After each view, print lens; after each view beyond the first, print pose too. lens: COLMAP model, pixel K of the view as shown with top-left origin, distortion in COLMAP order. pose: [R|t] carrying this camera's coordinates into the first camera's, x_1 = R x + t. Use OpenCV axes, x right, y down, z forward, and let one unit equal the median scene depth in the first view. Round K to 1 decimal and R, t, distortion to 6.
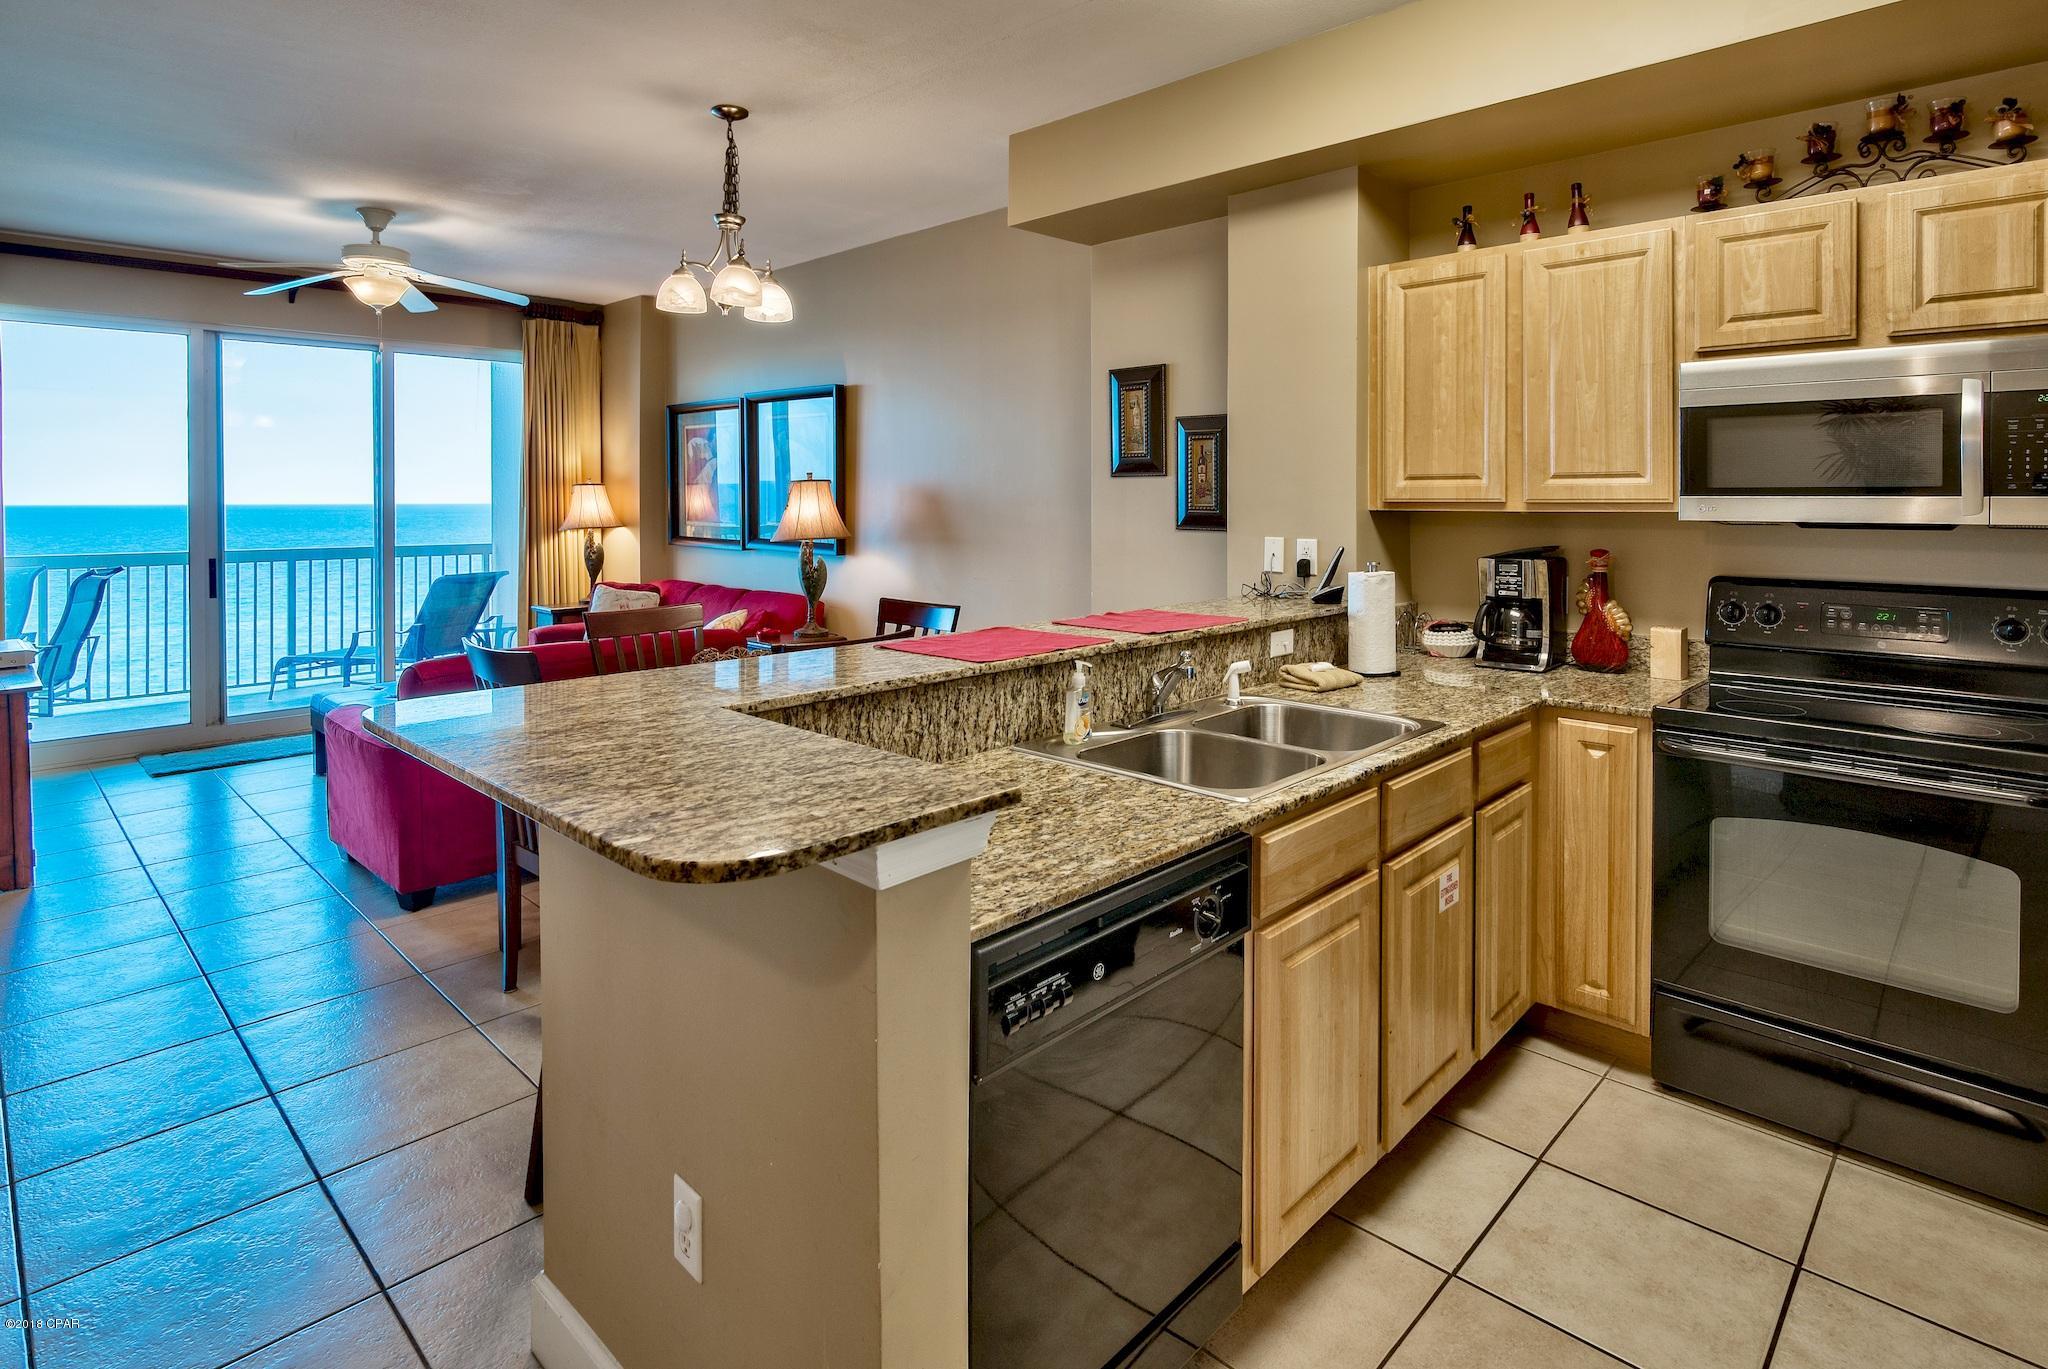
lens RADIAL K [[1063.2, 0, 1024.7], [0, 1063.2, 496.5], [0, 0, 1]] dist [-0.000042, 0.000159]
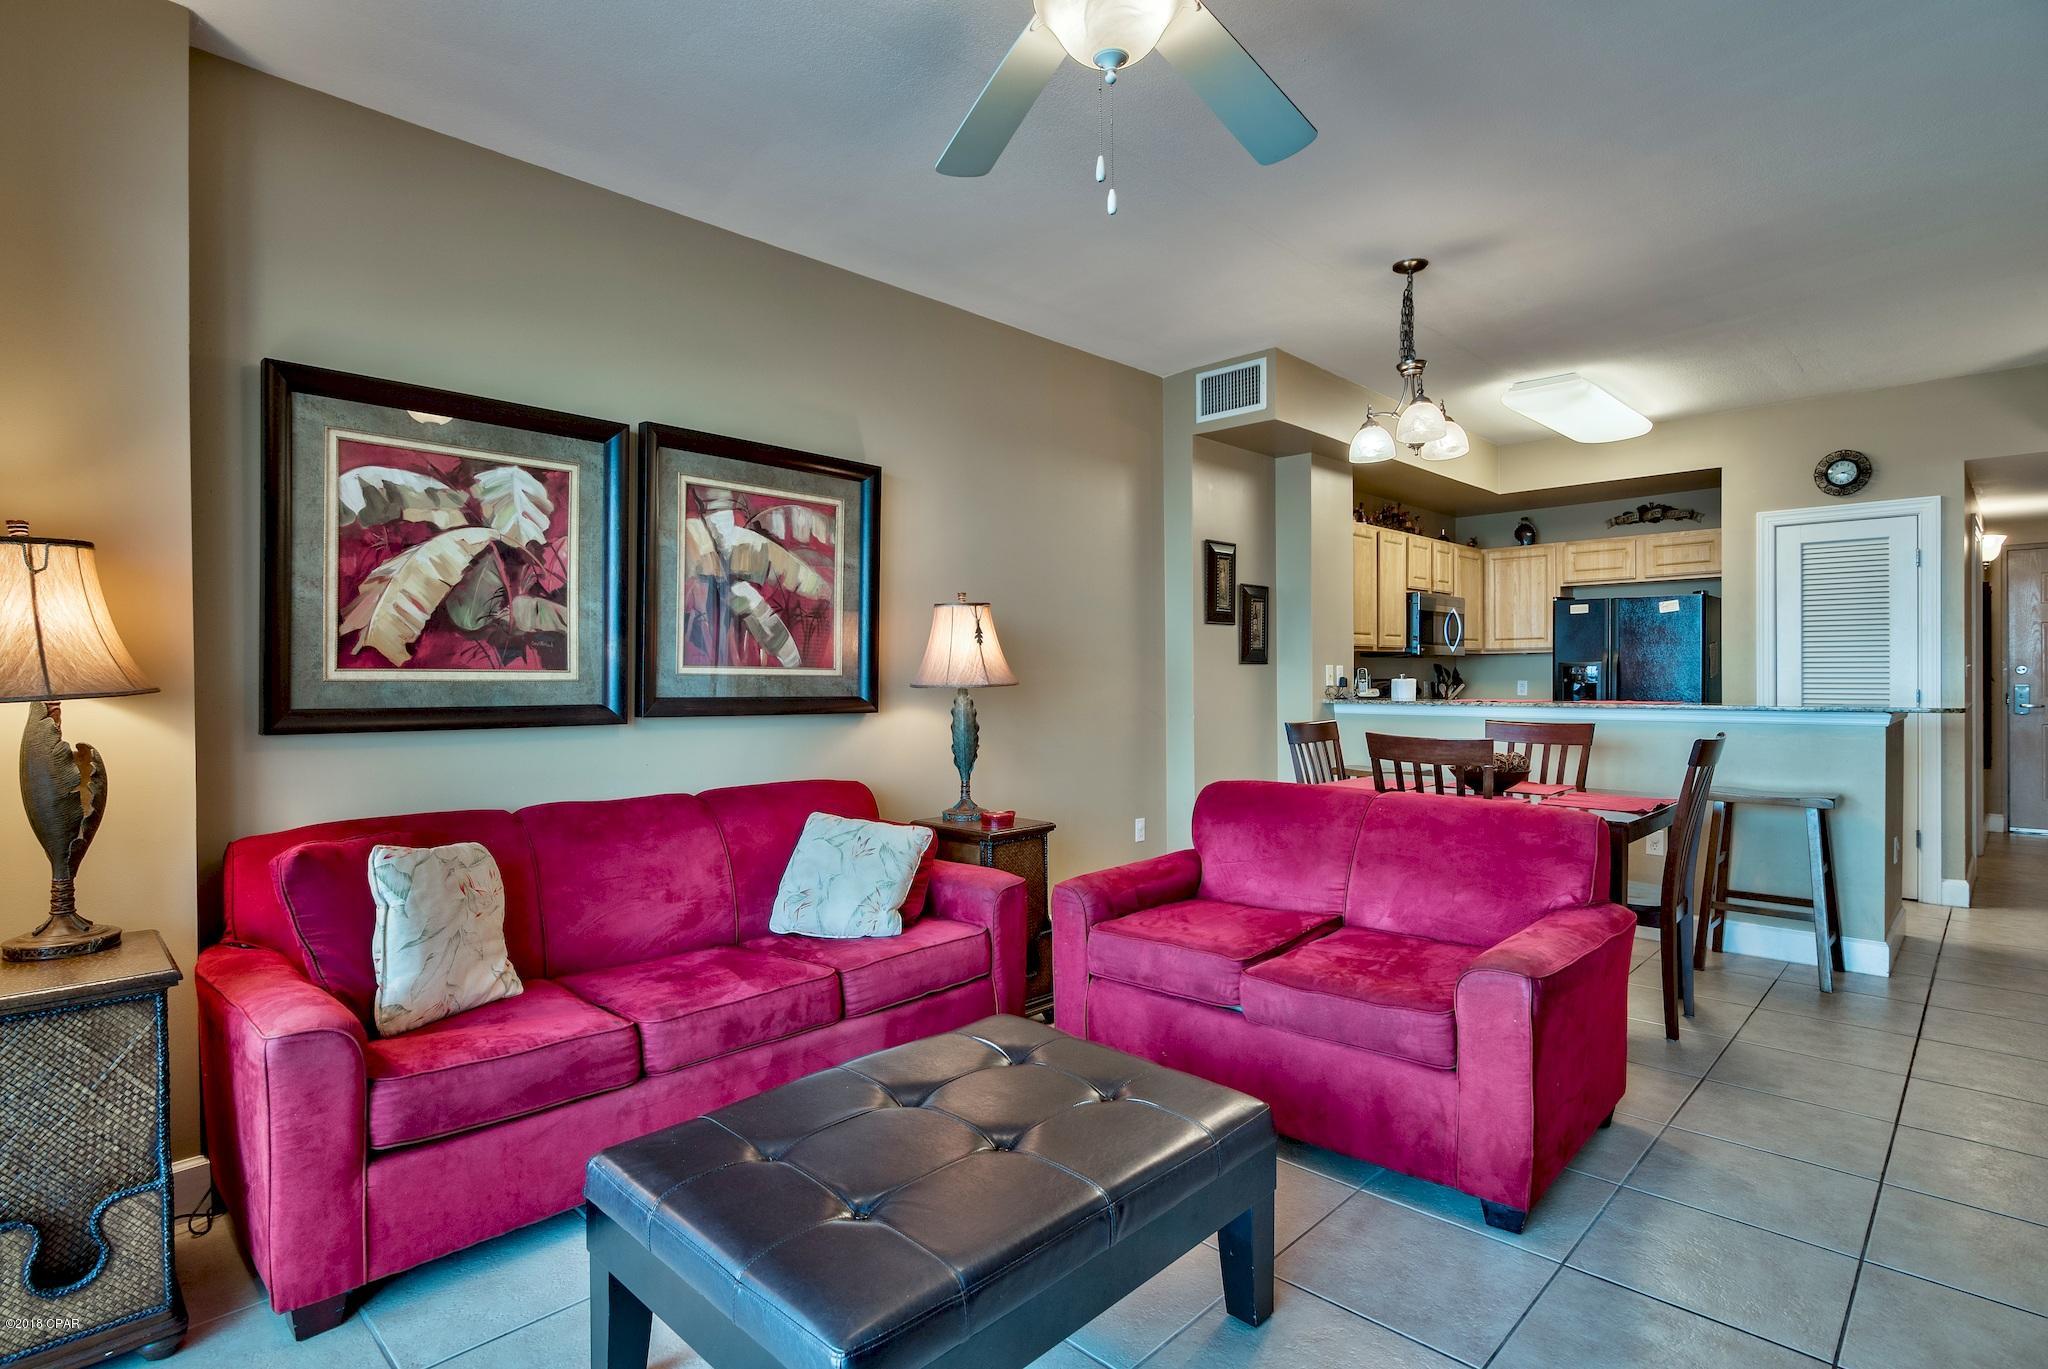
lens RADIAL K [[1020.2, 0, 1024.0], [0, 1020.2, 684.5], [0, 0, 1]] dist [-0.001067, -0.000490]
pose [[-0.002486, -0.006732, 0.999974, -0.704435], [0.007356, 0.999950, 0.006750, 0.027741], [-0.999970, 0.007373, -0.002436, 0.752729]]
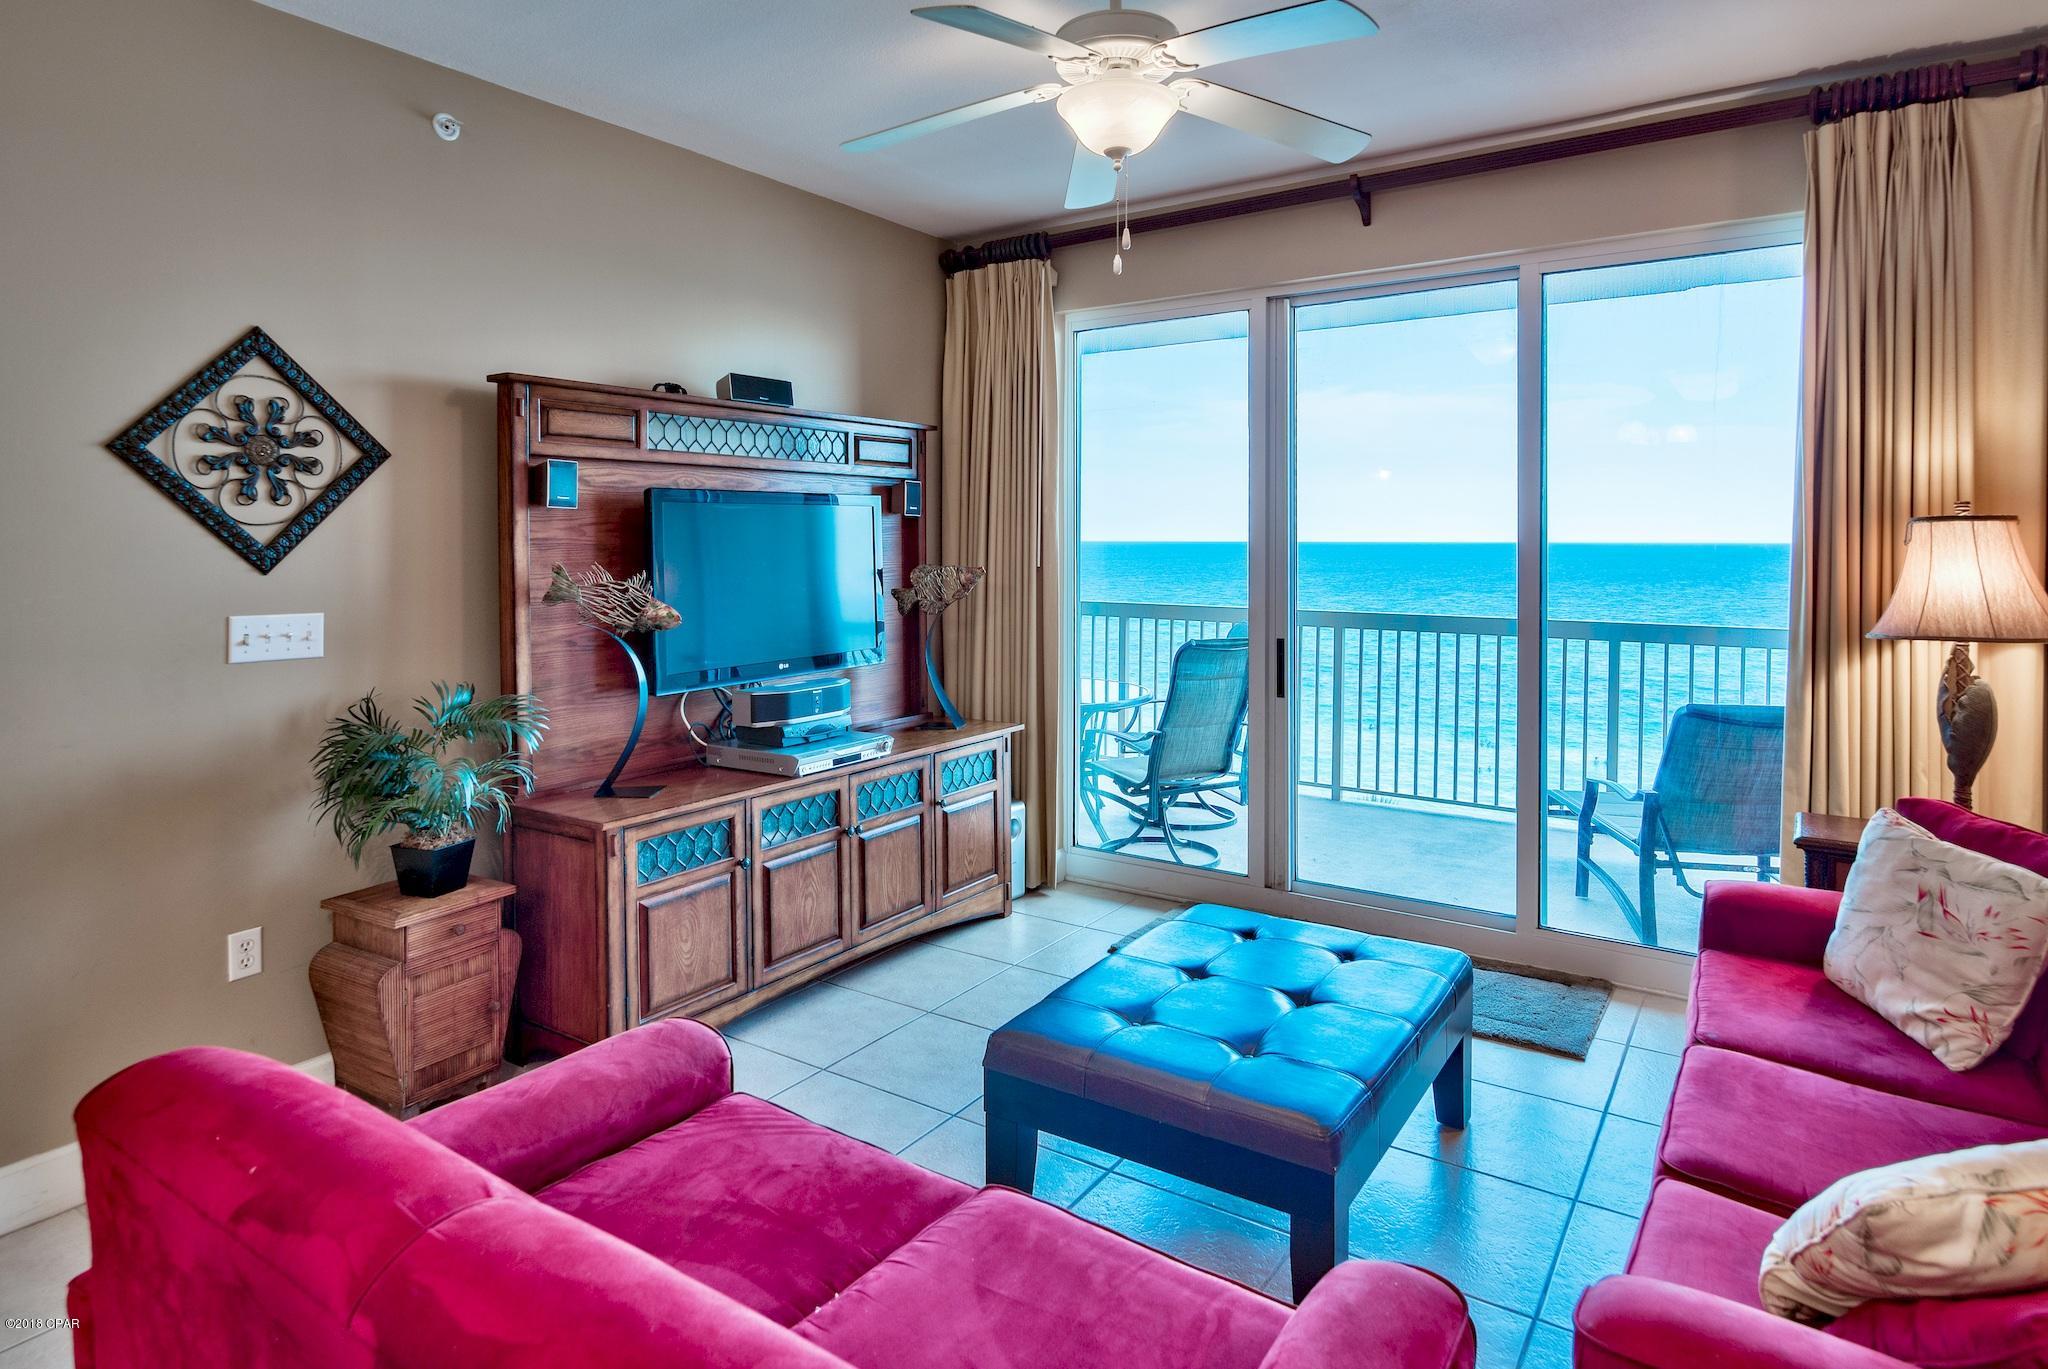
lens RADIAL K [[1129.3, 0, 1034.7], [0, 1129.3, 547.6], [0, 0, 1]] dist [-0.001456, -0.000127]
pose [[0.180586, 0.011497, -0.983492, -0.084204], [0.000412, 0.999931, 0.011764, -0.006254], [0.983559, -0.002530, 0.180568, 0.632642]]
